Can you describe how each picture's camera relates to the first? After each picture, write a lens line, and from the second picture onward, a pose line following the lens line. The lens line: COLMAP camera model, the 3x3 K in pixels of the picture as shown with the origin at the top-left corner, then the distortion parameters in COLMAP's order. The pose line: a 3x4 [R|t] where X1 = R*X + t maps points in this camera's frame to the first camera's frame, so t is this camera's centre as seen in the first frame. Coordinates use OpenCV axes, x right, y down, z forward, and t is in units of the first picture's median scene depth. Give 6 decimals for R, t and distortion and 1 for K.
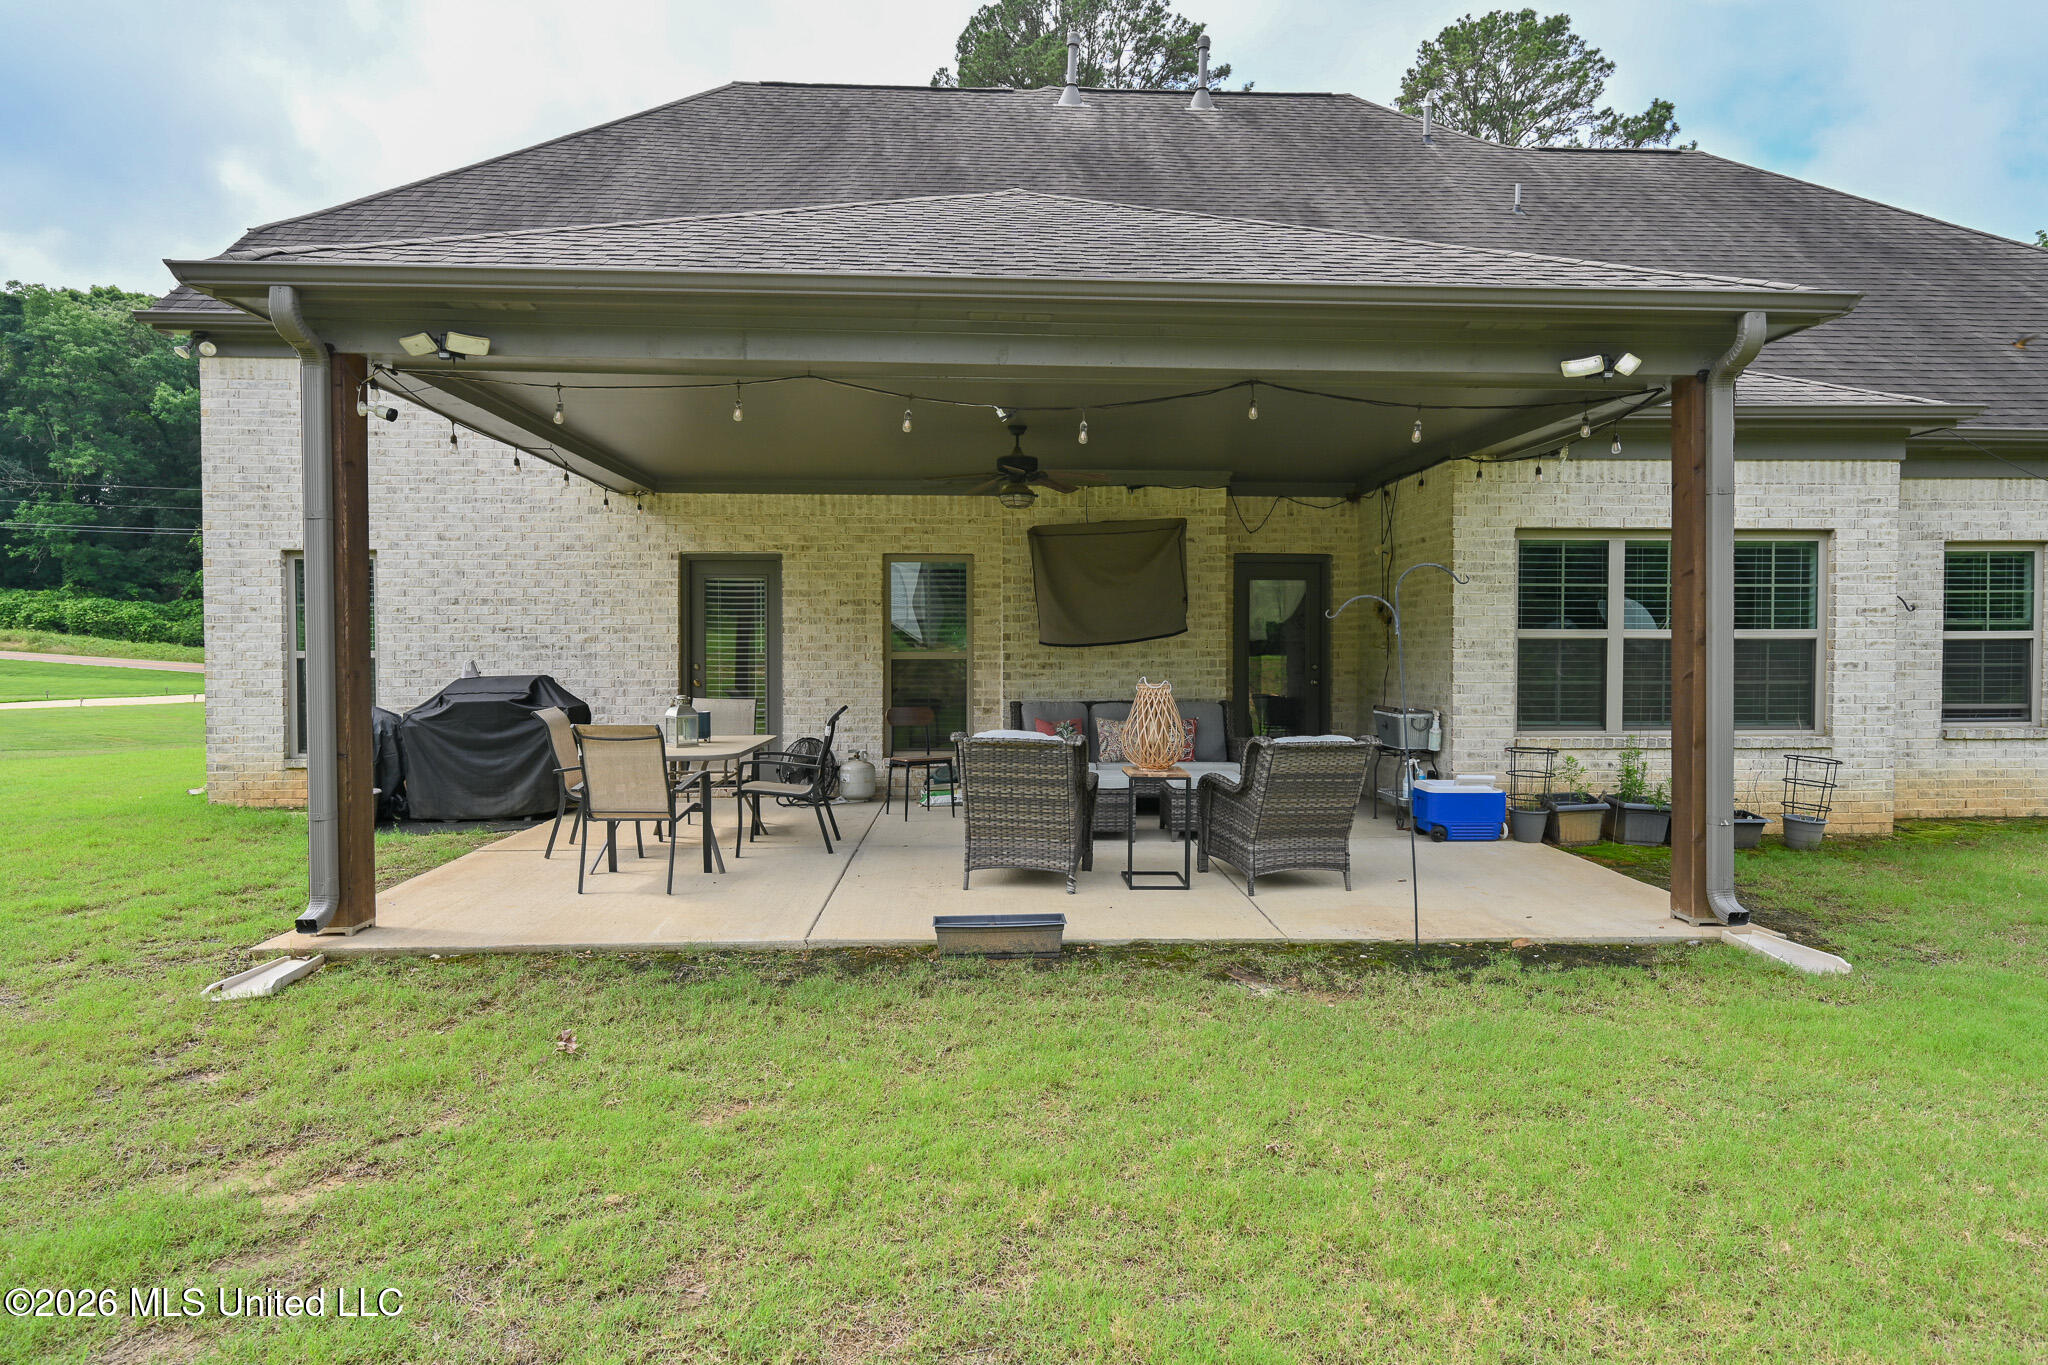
lens RADIAL K [[1148.6, 0, 1023.7], [0, 1148.6, 675.3], [0, 0, 1]] dist [0.003902, 0.000438]
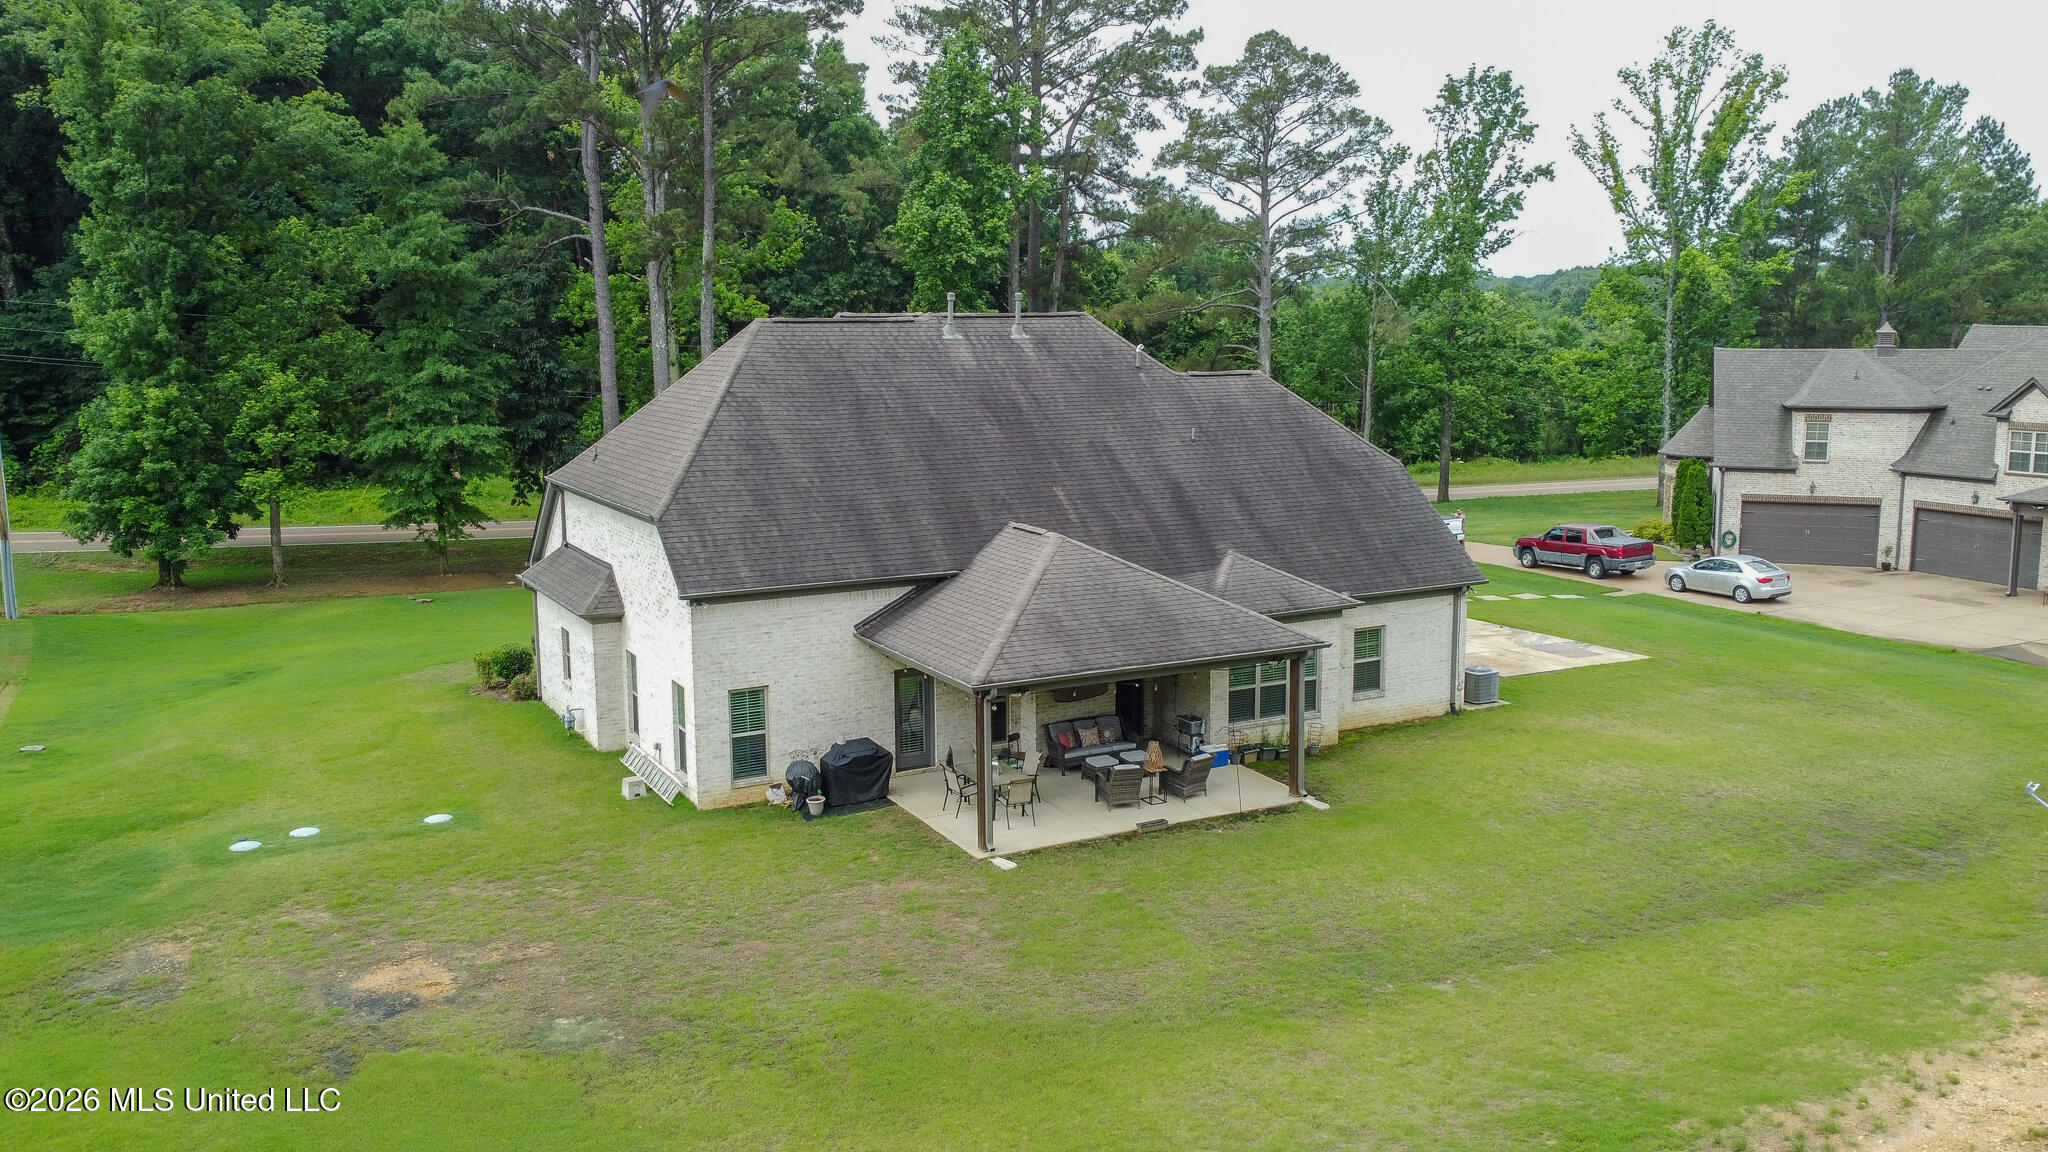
lens RADIAL K [[1610.5, 0, 1022.3], [0, 1610.5, 577.4], [0, 0, 1]] dist [-0.011834, 0.002340]
pose [[0.899570, -0.072209, 0.430766, -1.537898], [0.014468, 0.990625, 0.135844, -0.770908], [-0.436536, -0.115969, 0.892181, -2.038190]]
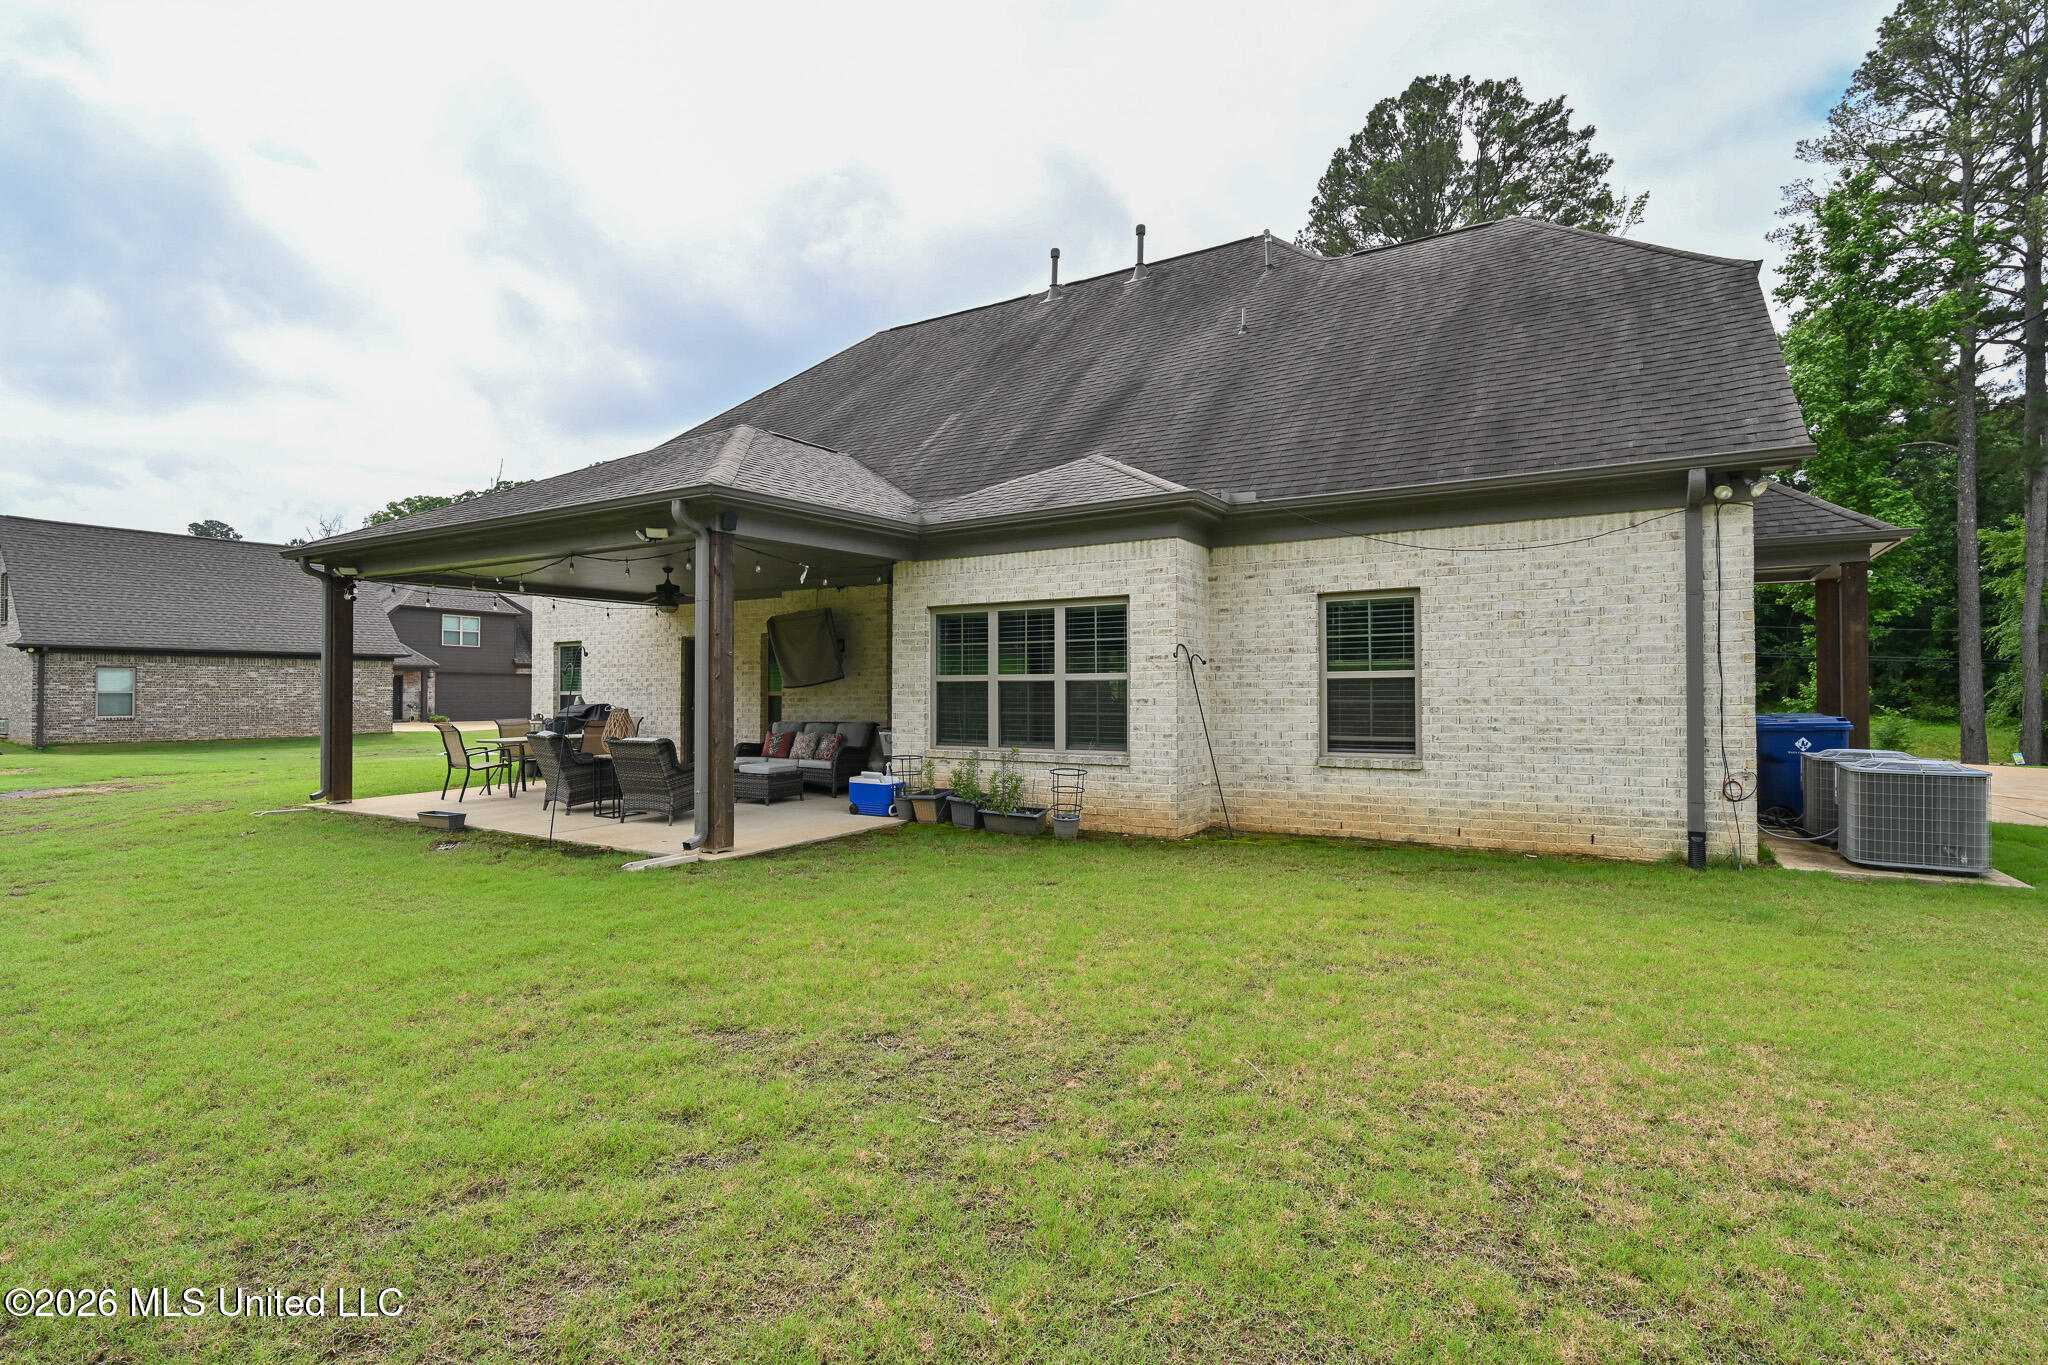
lens RADIAL K [[961.7, 0, 1038.9], [0, 961.7, 674.6], [0, 0, 1]] dist [-0.005768, 0.000109]
pose [[0.830818, -0.011284, -0.556429, 1.121308], [-0.008278, 0.999433, -0.032627, -0.002110], [0.556482, 0.031714, 0.830254, 0.053260]]
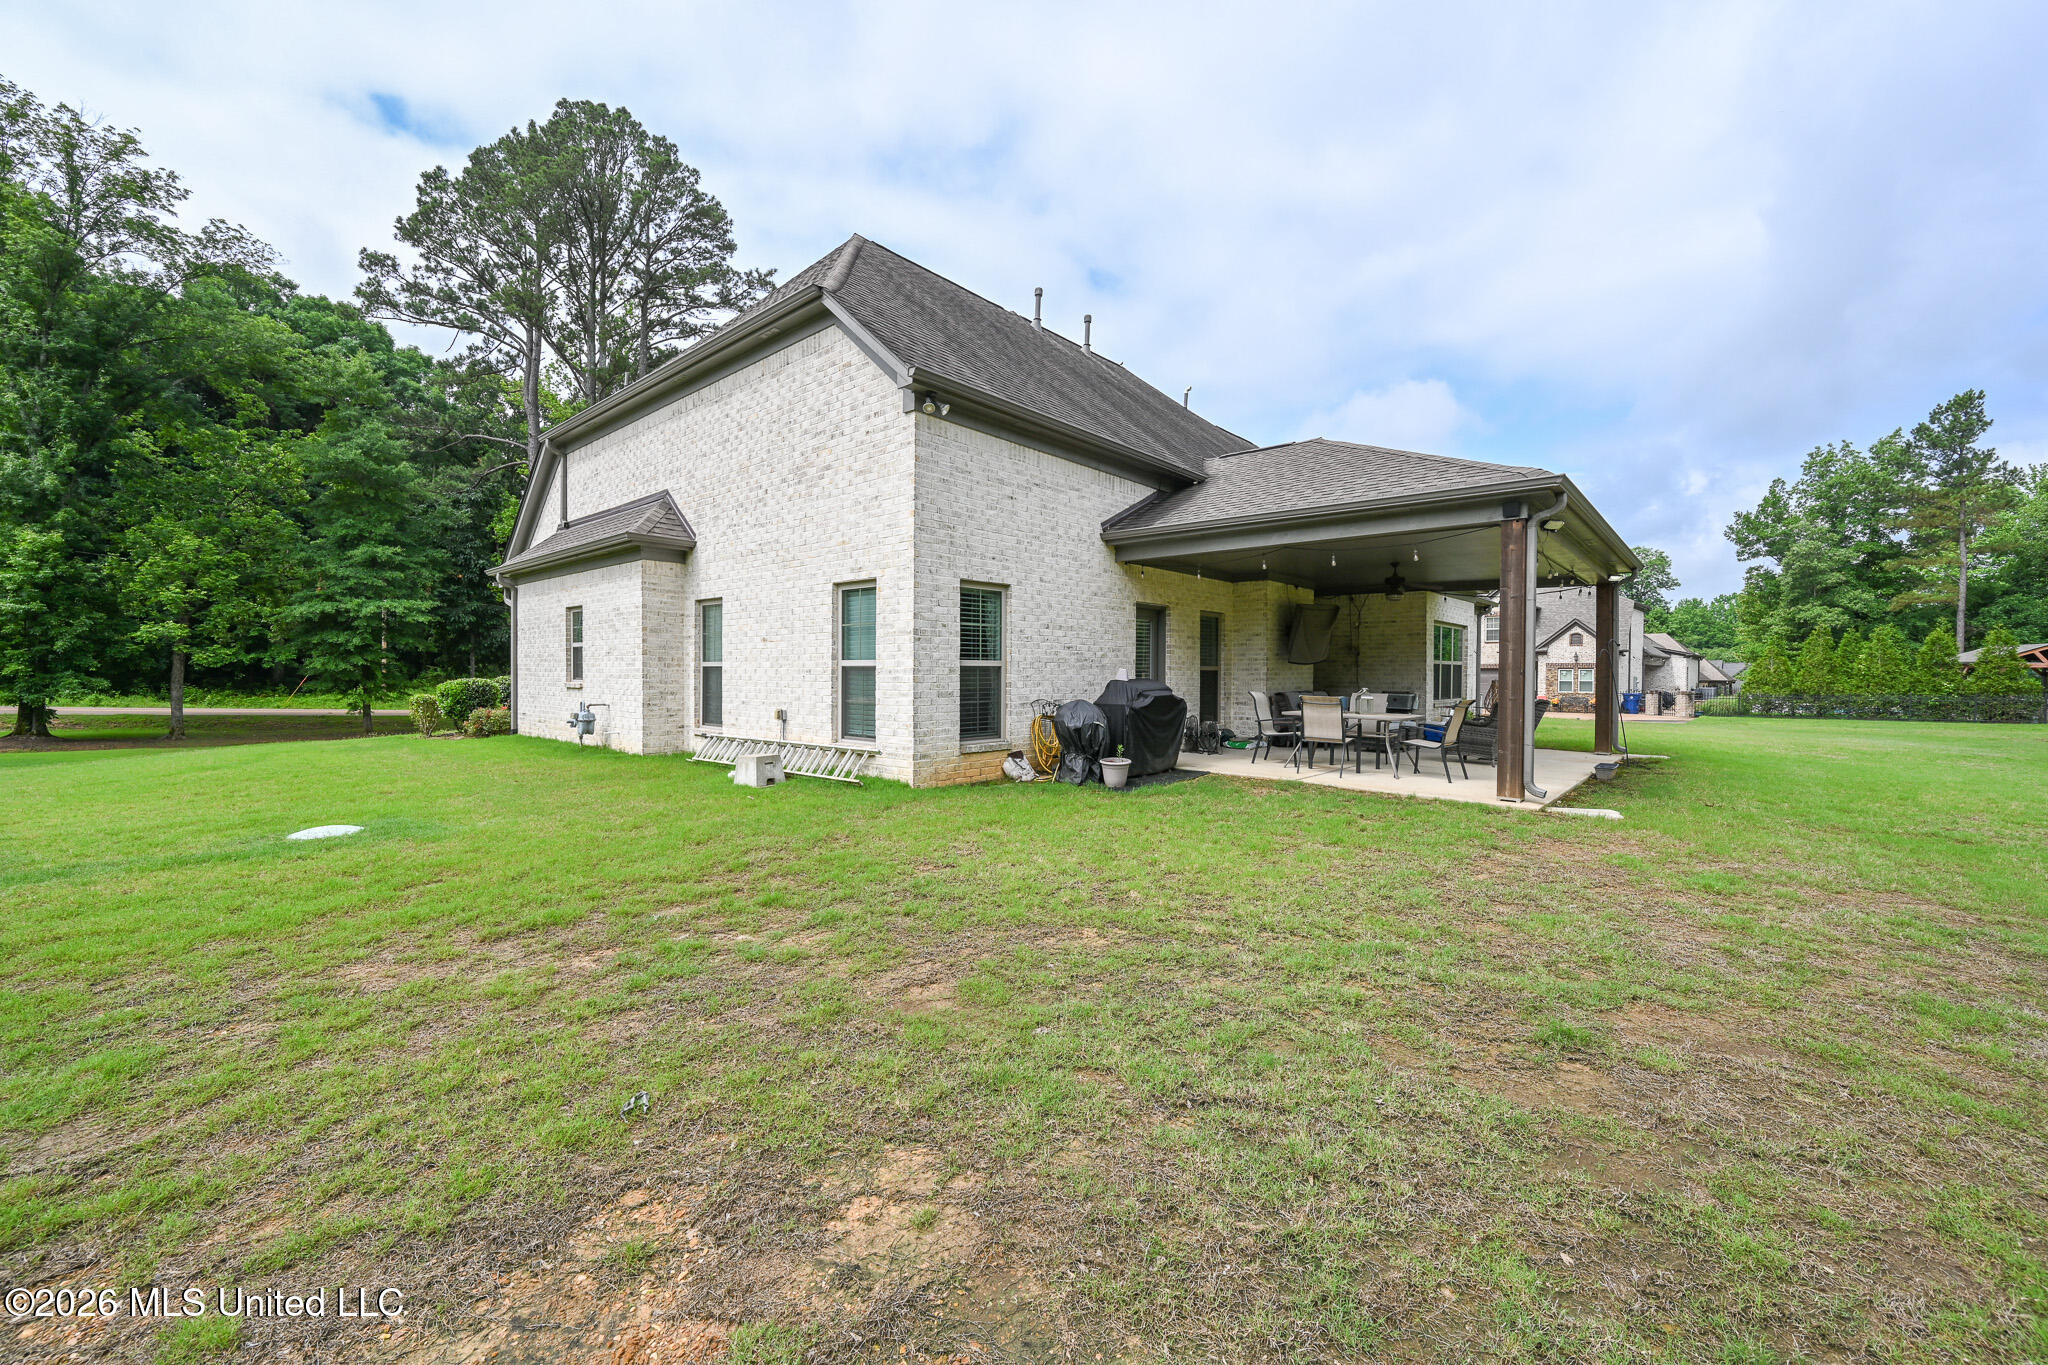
lens RADIAL K [[809.2, 0, 1029.0], [0, 809.2, 684.4], [0, 0, 1]] dist [-0.002285, -0.000604]
pose [[0.702512, -0.003625, 0.711663, -1.308800], [0.009831, 0.999941, -0.004611, 0.010868], [-0.711604, 0.010235, 0.702506, 0.356558]]
